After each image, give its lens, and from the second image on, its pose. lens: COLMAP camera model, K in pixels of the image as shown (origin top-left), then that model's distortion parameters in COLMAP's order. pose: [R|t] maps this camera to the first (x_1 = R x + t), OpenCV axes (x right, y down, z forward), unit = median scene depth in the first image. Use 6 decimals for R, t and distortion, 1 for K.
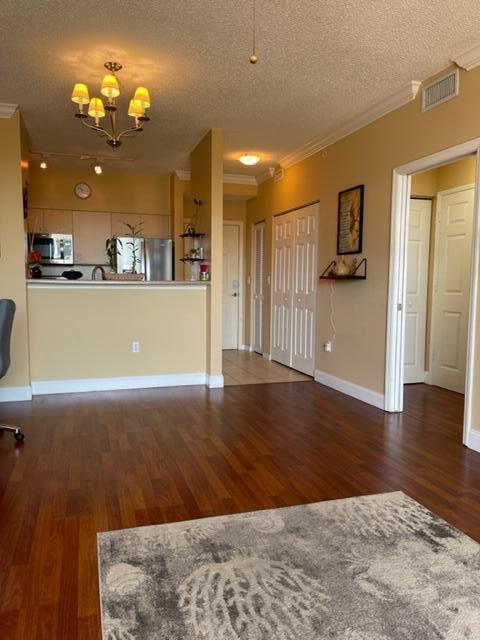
lens RADIAL K [[492.6, 0, 237.6], [0, 492.6, 321.7], [0, 0, 1]] dist [0.072609, -0.079236]
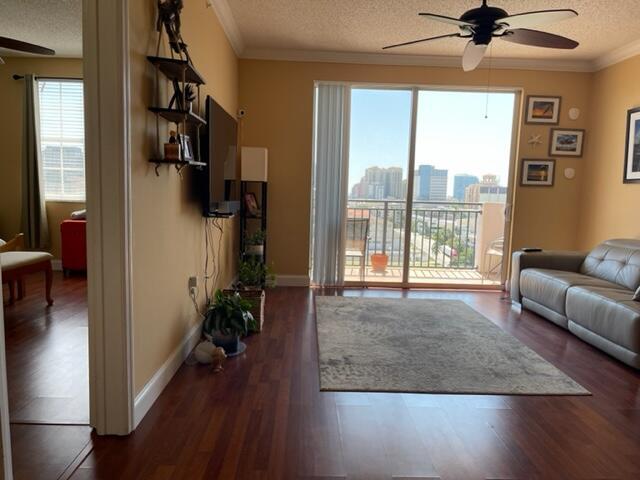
lens RADIAL K [[492.6, 0, 320.0], [0, 492.6, 240.0], [0, 0, 1]] dist [0.072609, -0.079236]
pose [[-0.961610, -0.067330, 0.266031, 0.041230], [-0.017710, 0.982639, 0.184681, -0.102055], [-0.273847, 0.172880, -0.946108, 1.178738]]
